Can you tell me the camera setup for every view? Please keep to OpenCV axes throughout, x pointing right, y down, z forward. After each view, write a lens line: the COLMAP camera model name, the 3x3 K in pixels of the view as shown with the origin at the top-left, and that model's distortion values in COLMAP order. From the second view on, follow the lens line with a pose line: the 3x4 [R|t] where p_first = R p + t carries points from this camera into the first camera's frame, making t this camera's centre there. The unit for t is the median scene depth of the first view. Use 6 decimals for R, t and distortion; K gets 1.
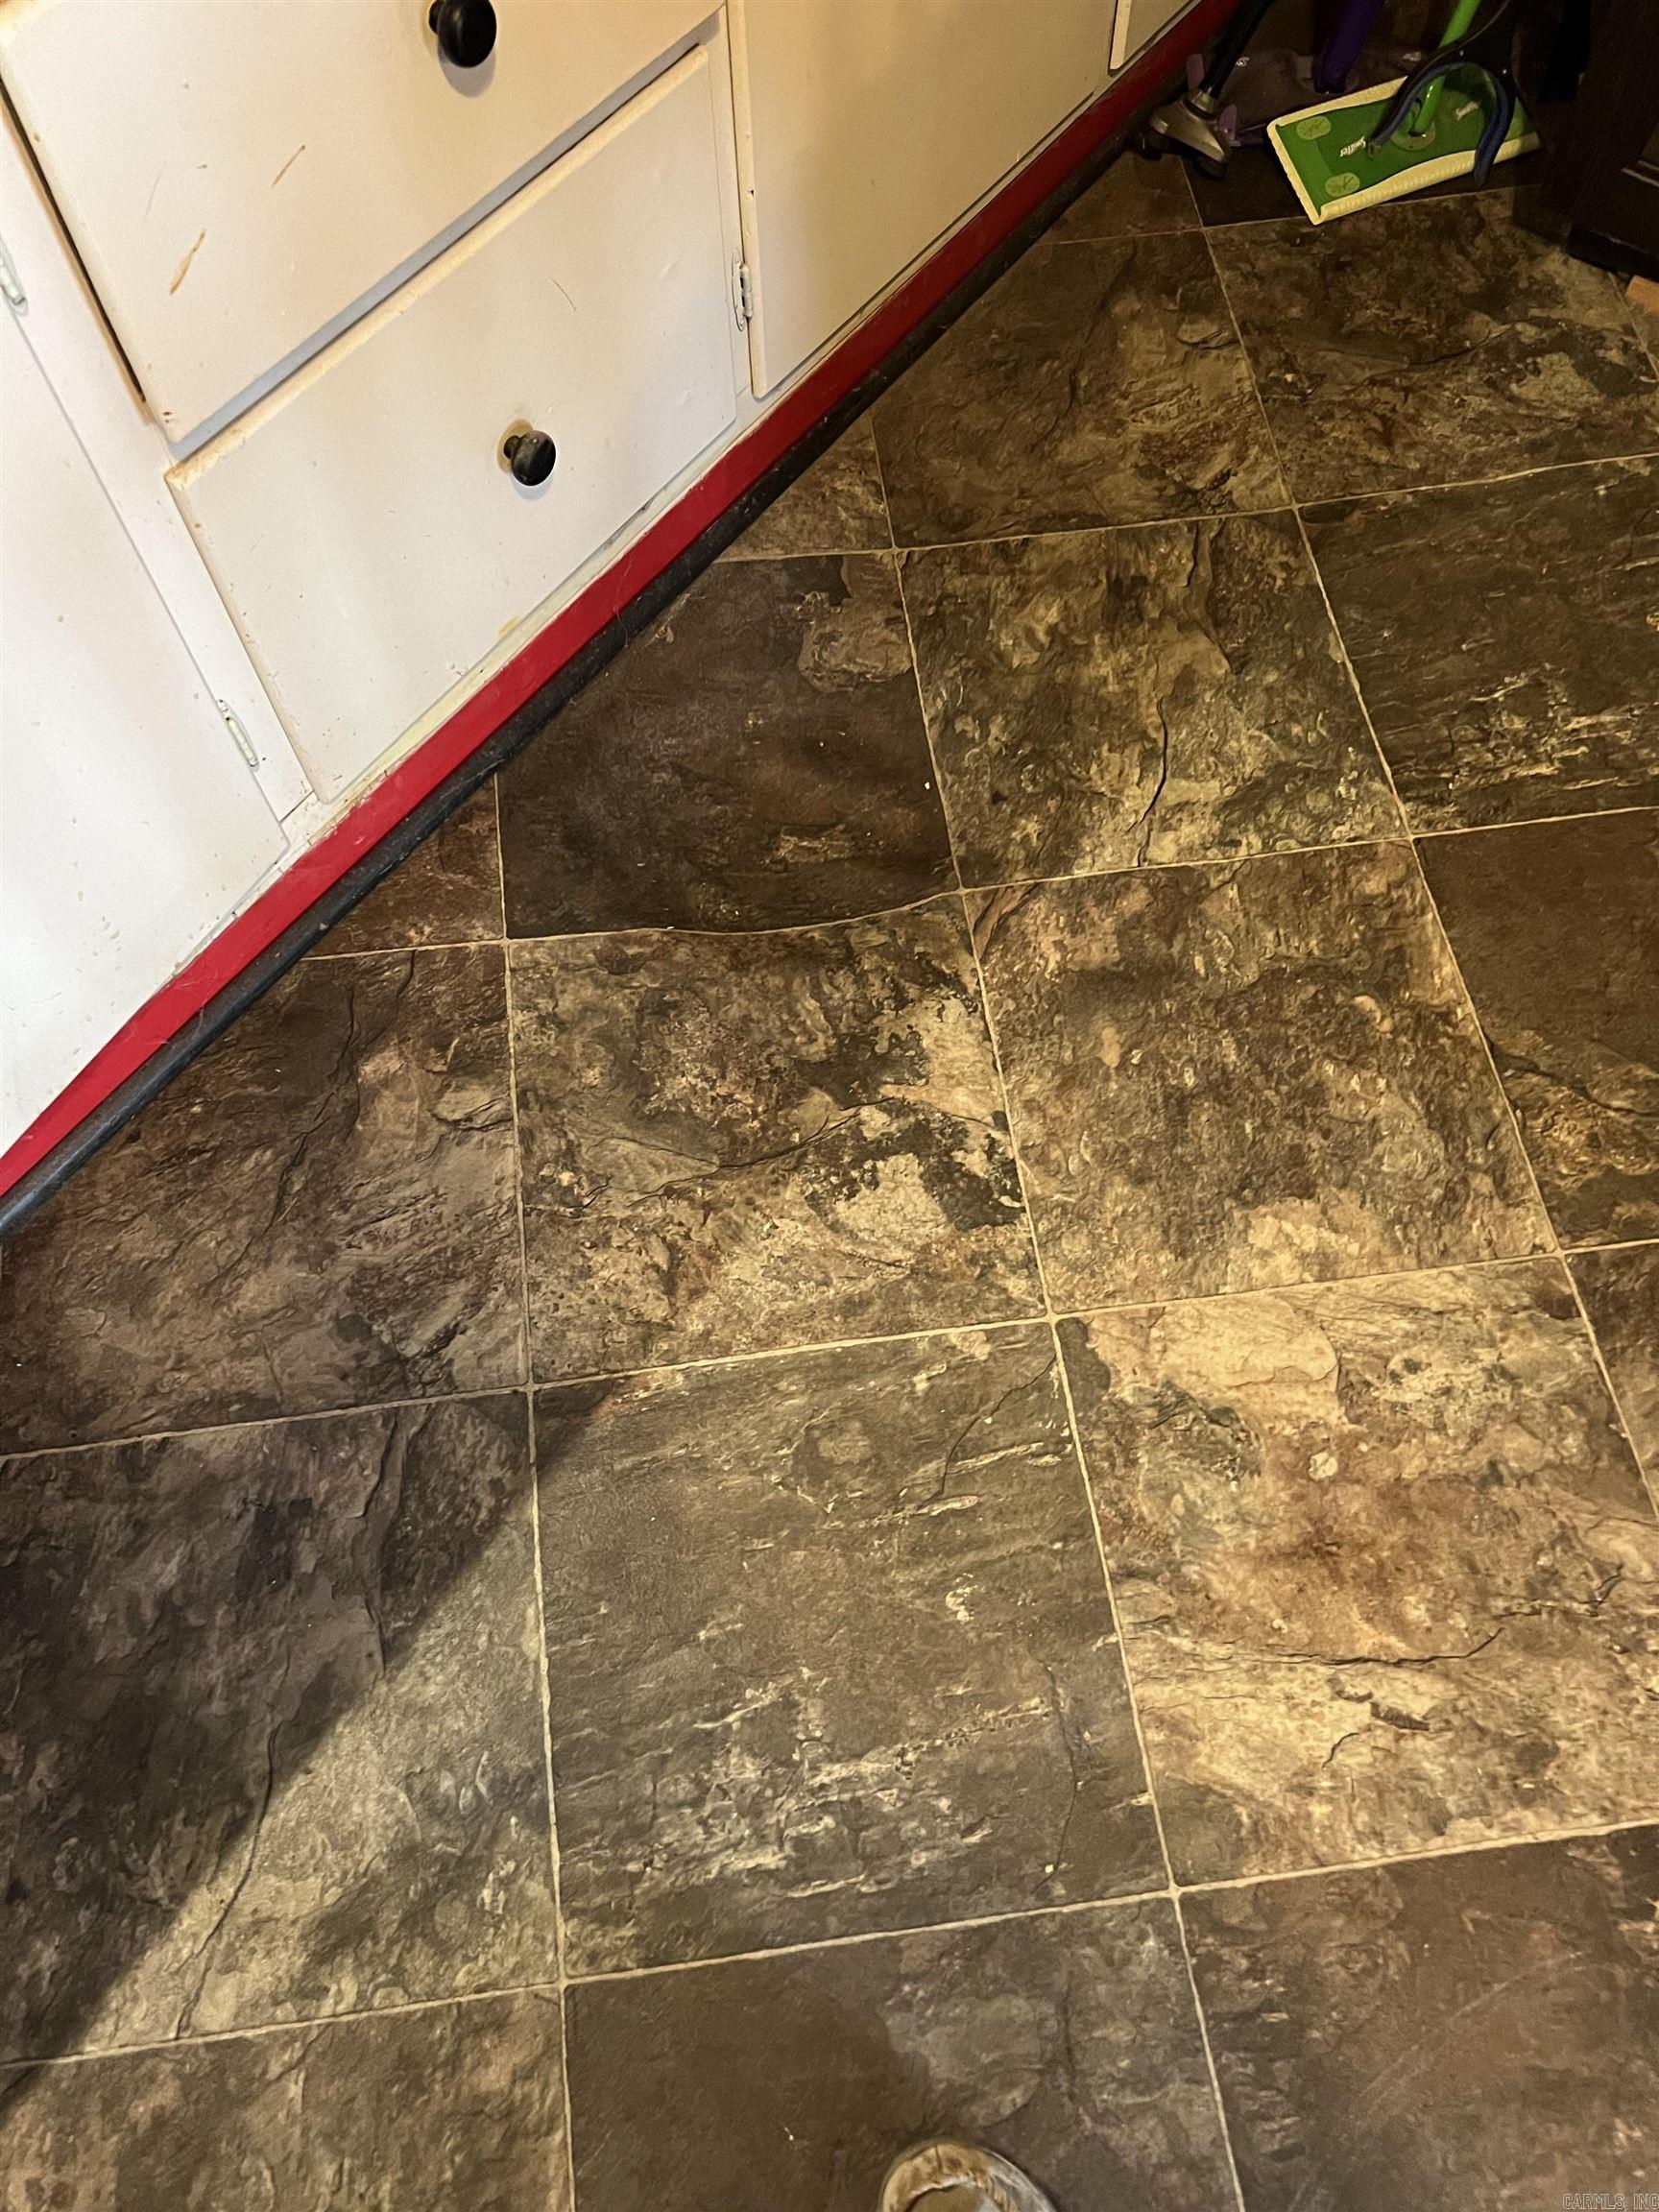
lens RADIAL K [[1659.7, 0, 829.3], [0, 1659.7, 1113.7], [0, 0, 1]] dist [0.040452, -0.046703]
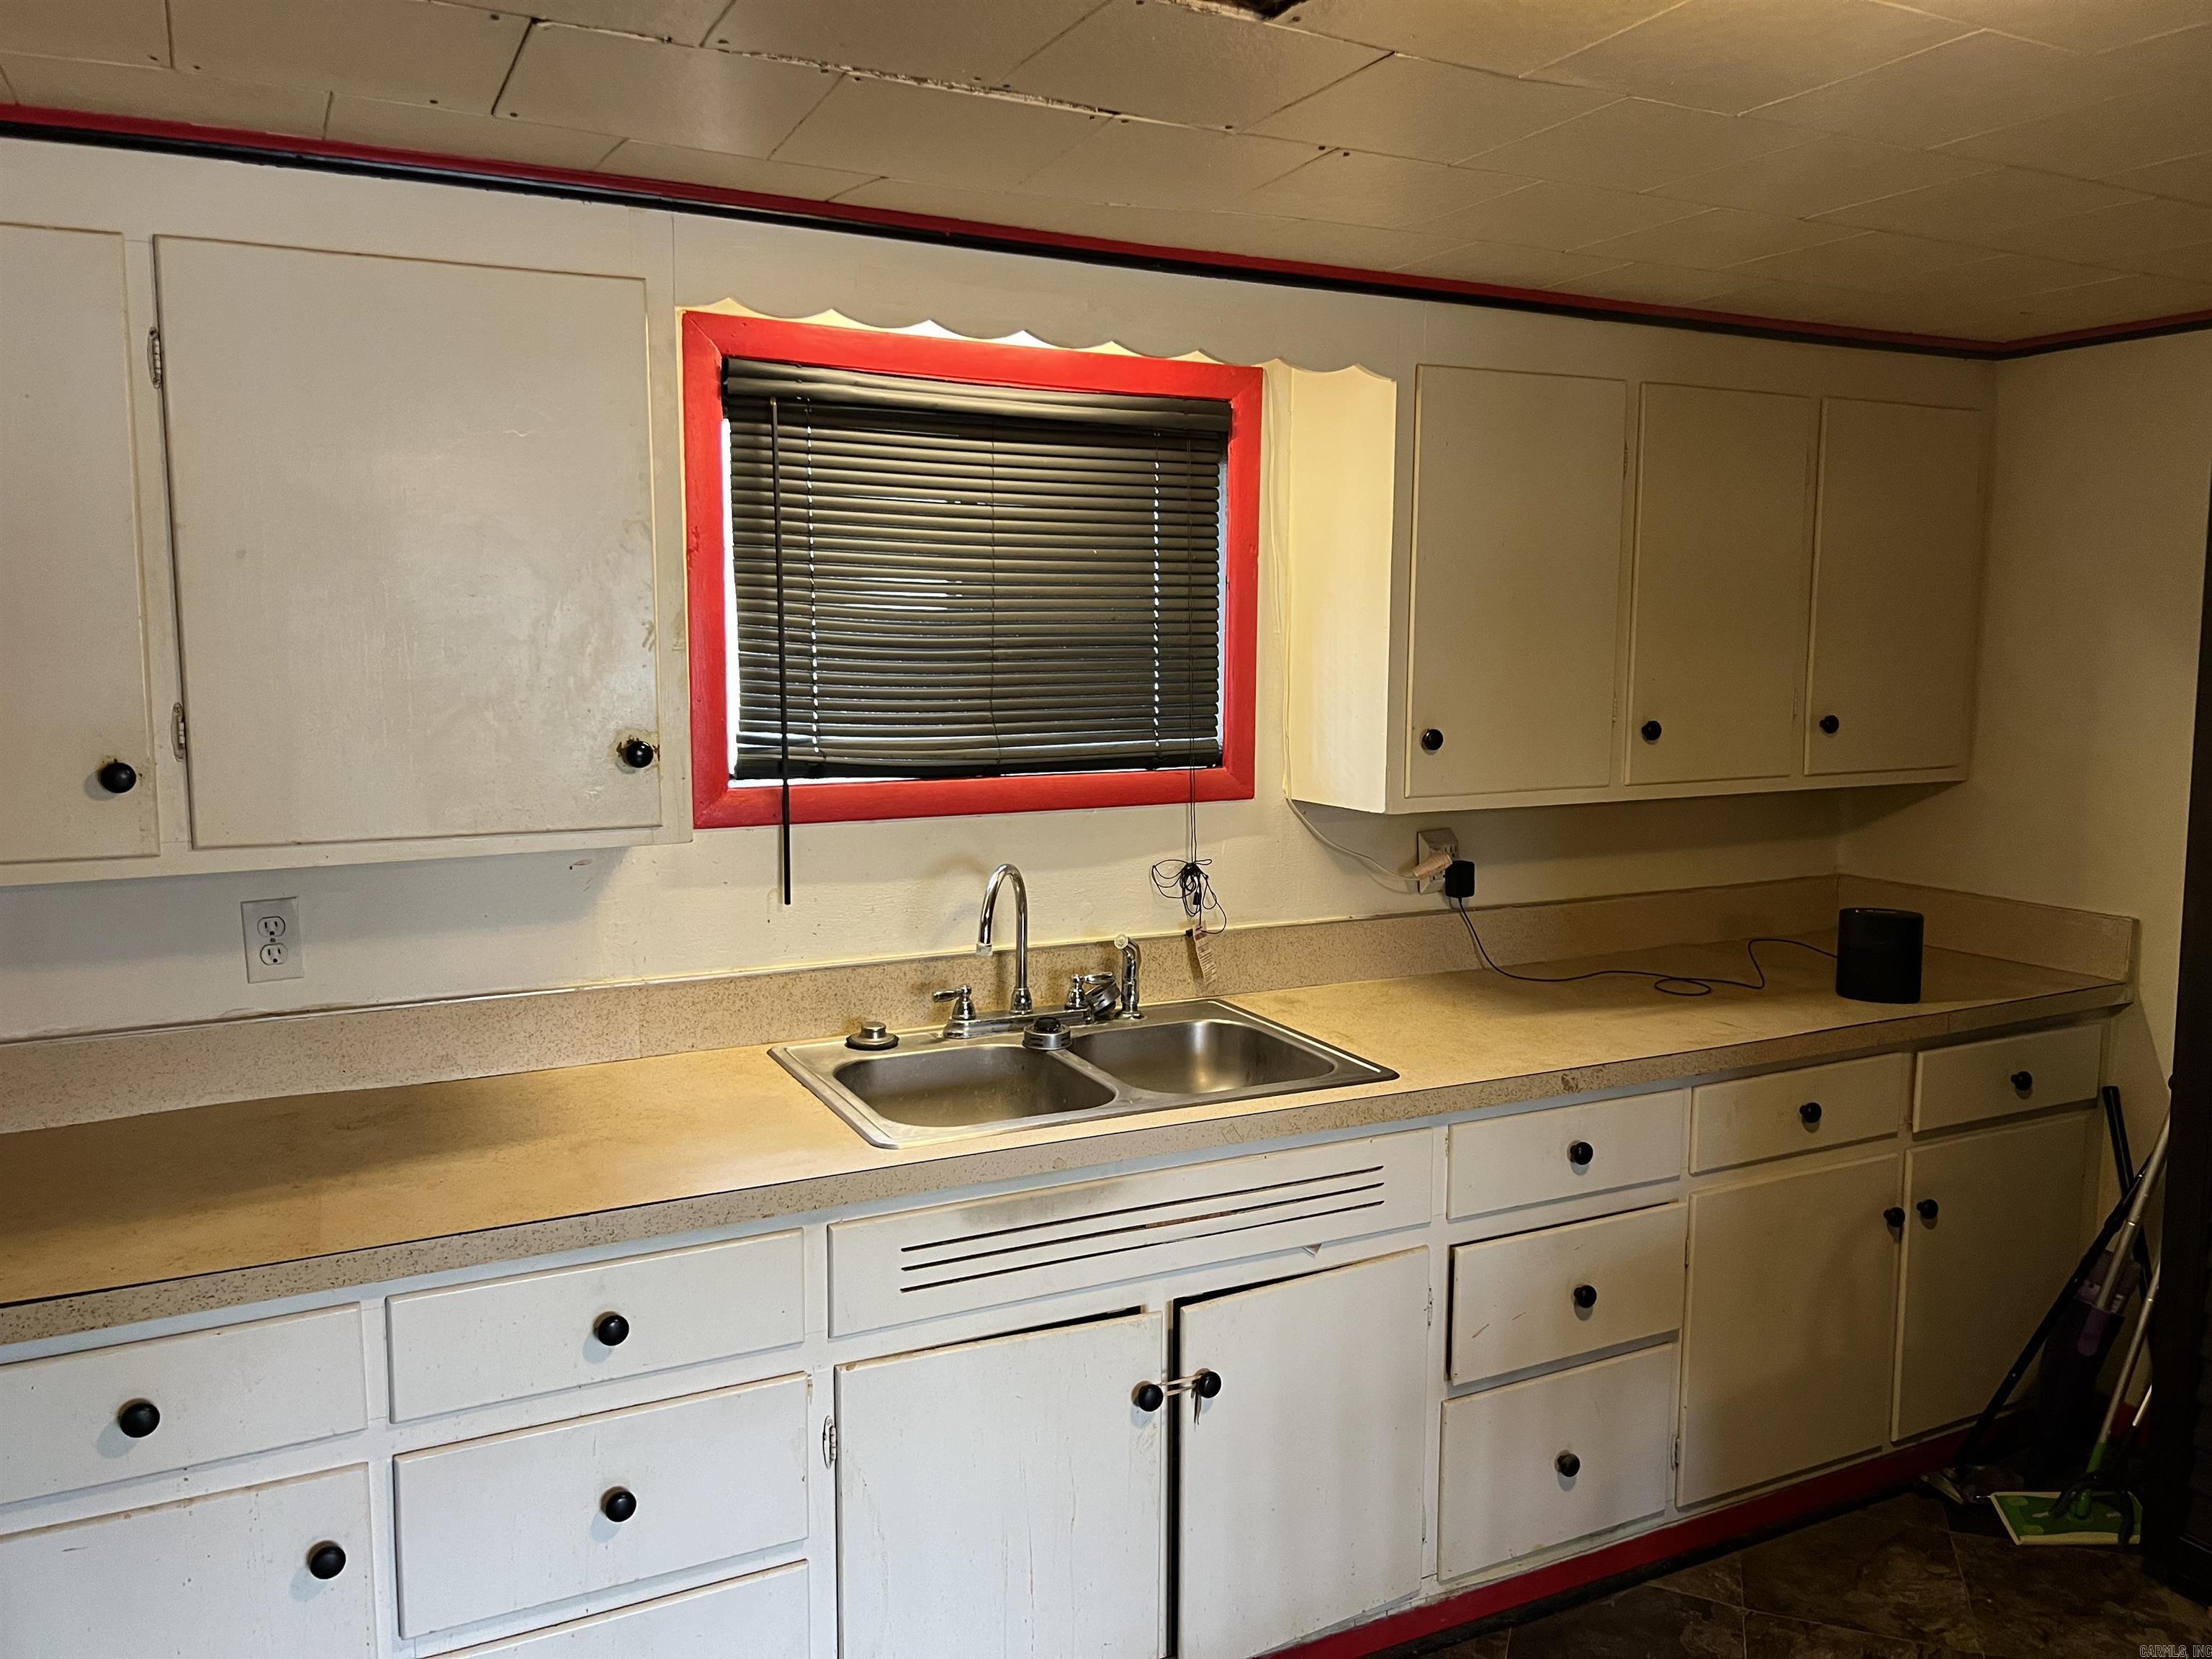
lens RADIAL K [[1659.7, 0, 1112.3], [0, 1659.7, 824.6], [0, 0, 1]] dist [0.040452, -0.046703]
pose [[0.895787, 0.071383, -0.438715, 0.163262], [-0.406215, 0.532139, -0.742844, 0.866230], [0.180431, 0.843643, 0.505680, -0.817899]]
